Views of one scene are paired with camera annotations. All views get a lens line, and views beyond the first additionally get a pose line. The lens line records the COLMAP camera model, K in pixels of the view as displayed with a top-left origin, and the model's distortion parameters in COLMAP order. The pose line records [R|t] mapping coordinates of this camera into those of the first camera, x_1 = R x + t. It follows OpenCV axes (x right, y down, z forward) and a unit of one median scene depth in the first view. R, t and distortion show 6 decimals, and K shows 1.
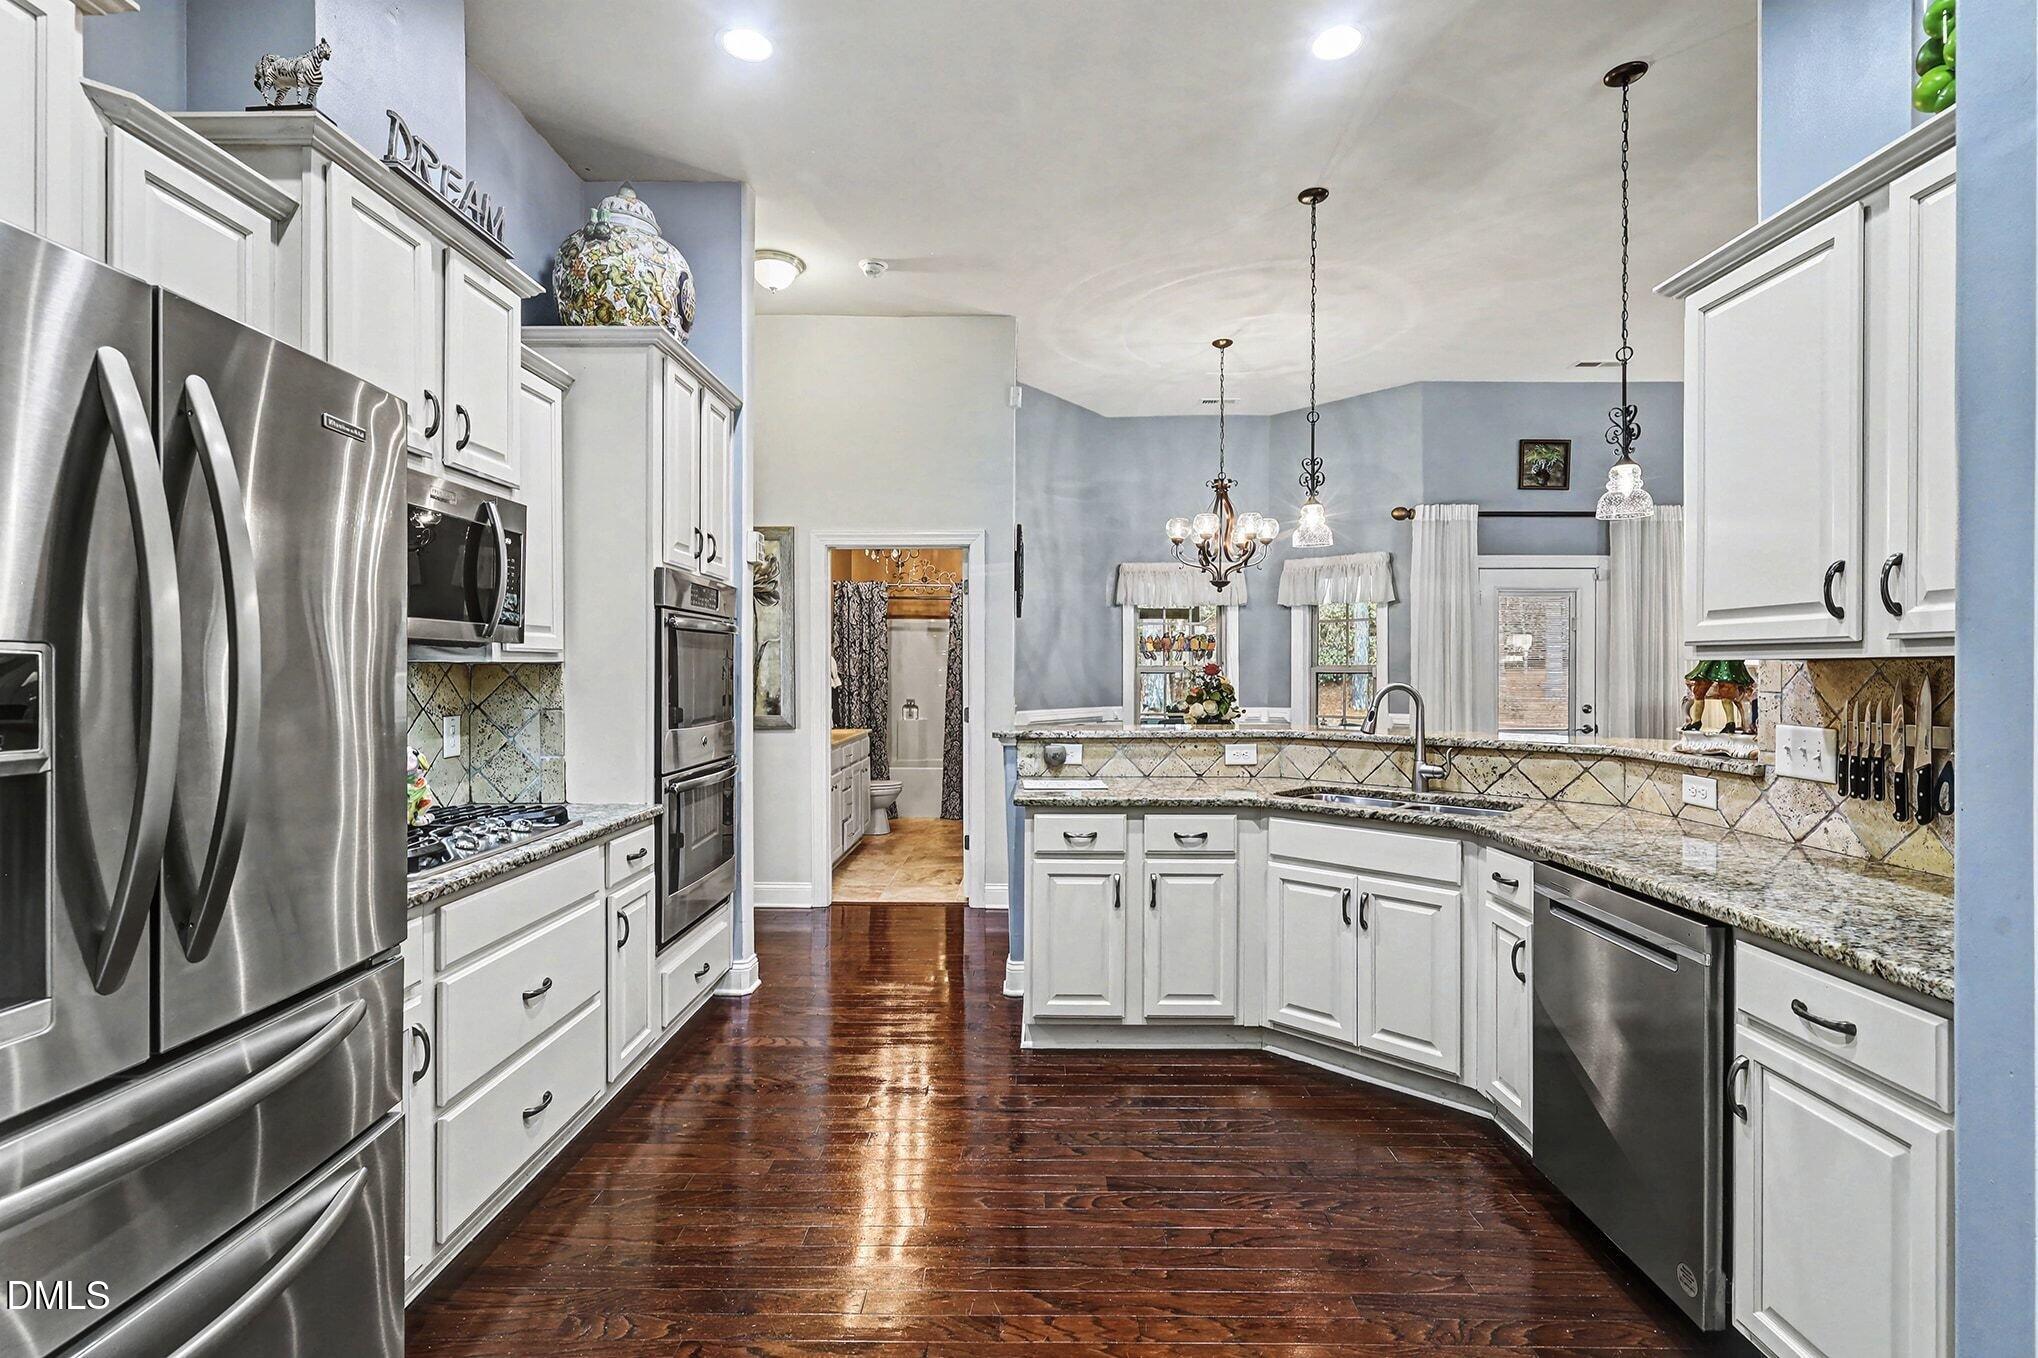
lens RADIAL K [[932.5, 0, 1015.9], [0, 932.5, 665.2], [0, 0, 1]] dist [-0.001416, 0.000882]
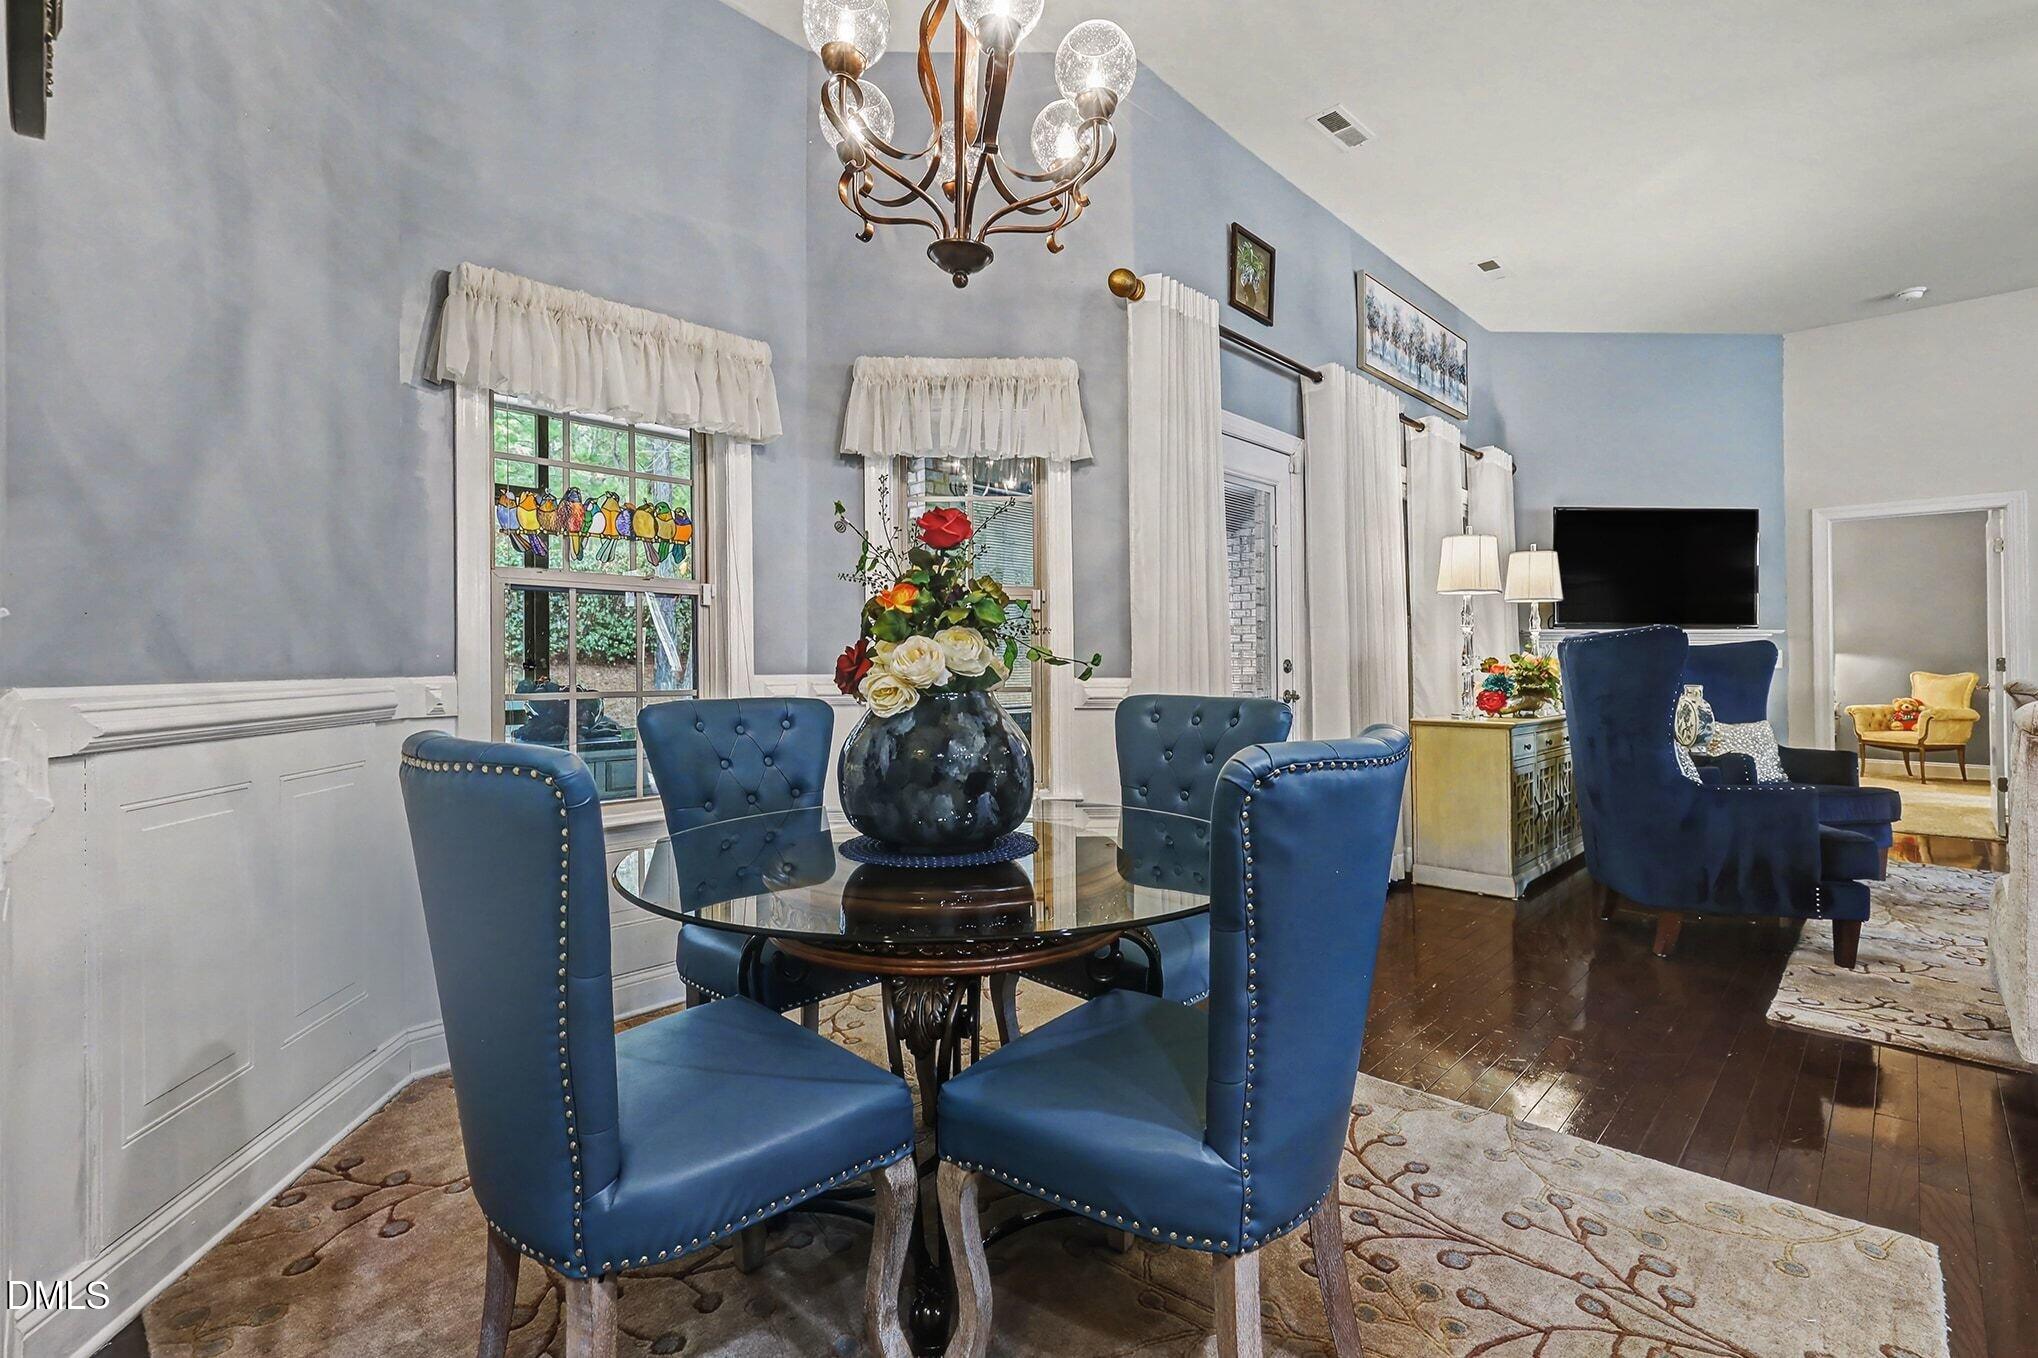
lens RADIAL K [[932.5, 0, 1017.3], [0, 932.5, 659.8], [0, 0, 1]] dist [-0.001416, 0.000882]
pose [[0.684923, 0.001248, 0.728614, 0.007337], [-0.002951, 0.999995, 0.001061, 0.075558], [-0.728609, -0.002877, 0.684924, 1.239118]]
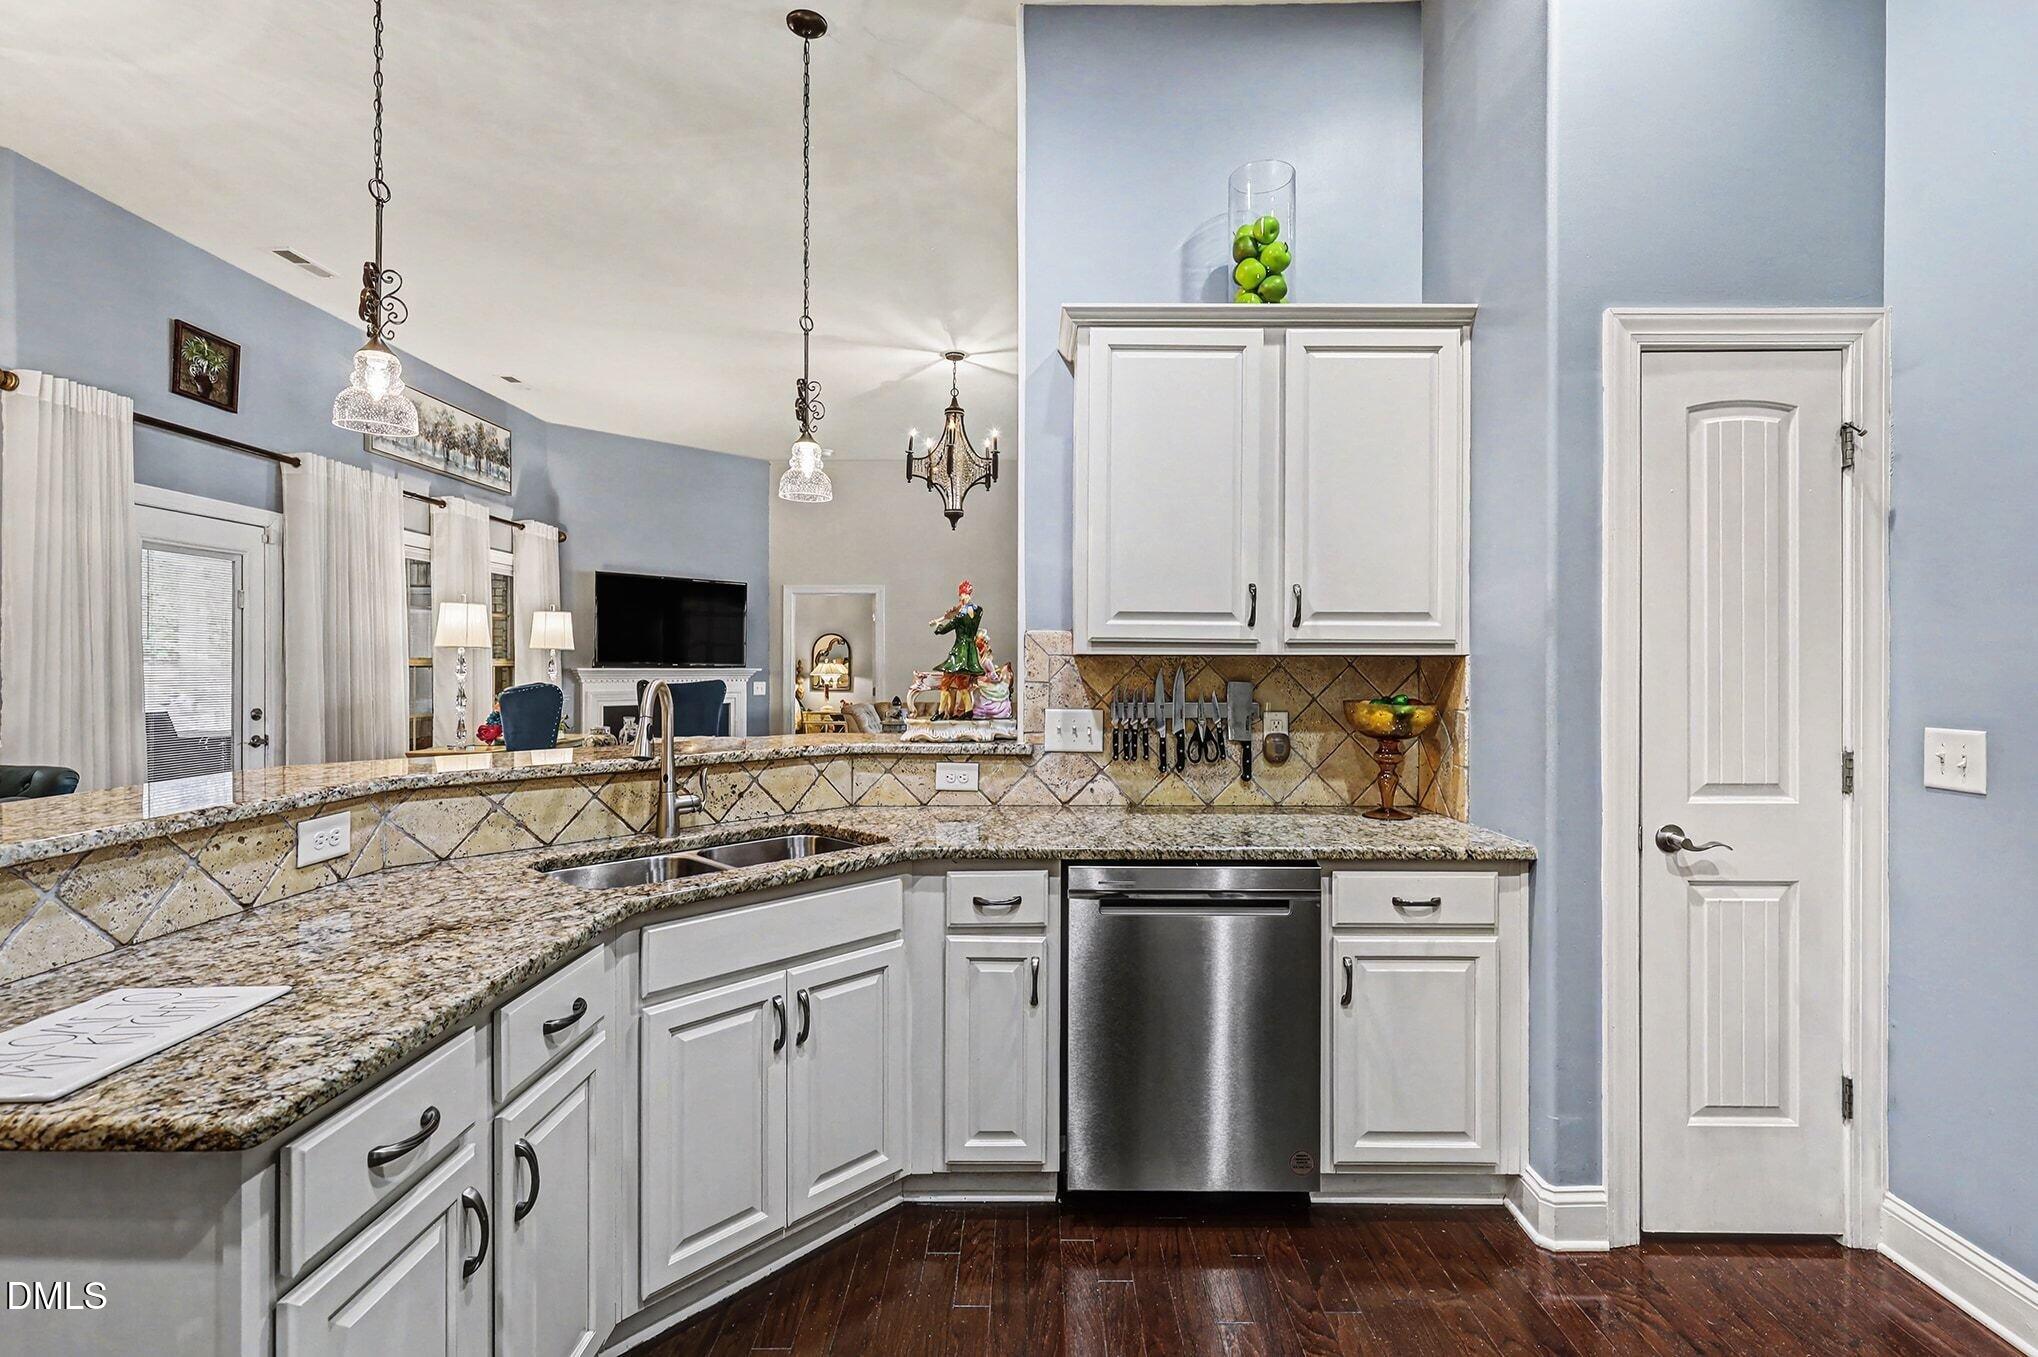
lens RADIAL K [[932.5, 0, 1033.0], [0, 932.5, 666.5], [0, 0, 1]] dist [-0.001416, 0.000882]
pose [[-0.012151, -0.000225, 0.999926, -0.252265], [-0.008256, 0.999966, 0.000124, 0.006268], [-0.999892, -0.008254, -0.012153, 0.698015]]
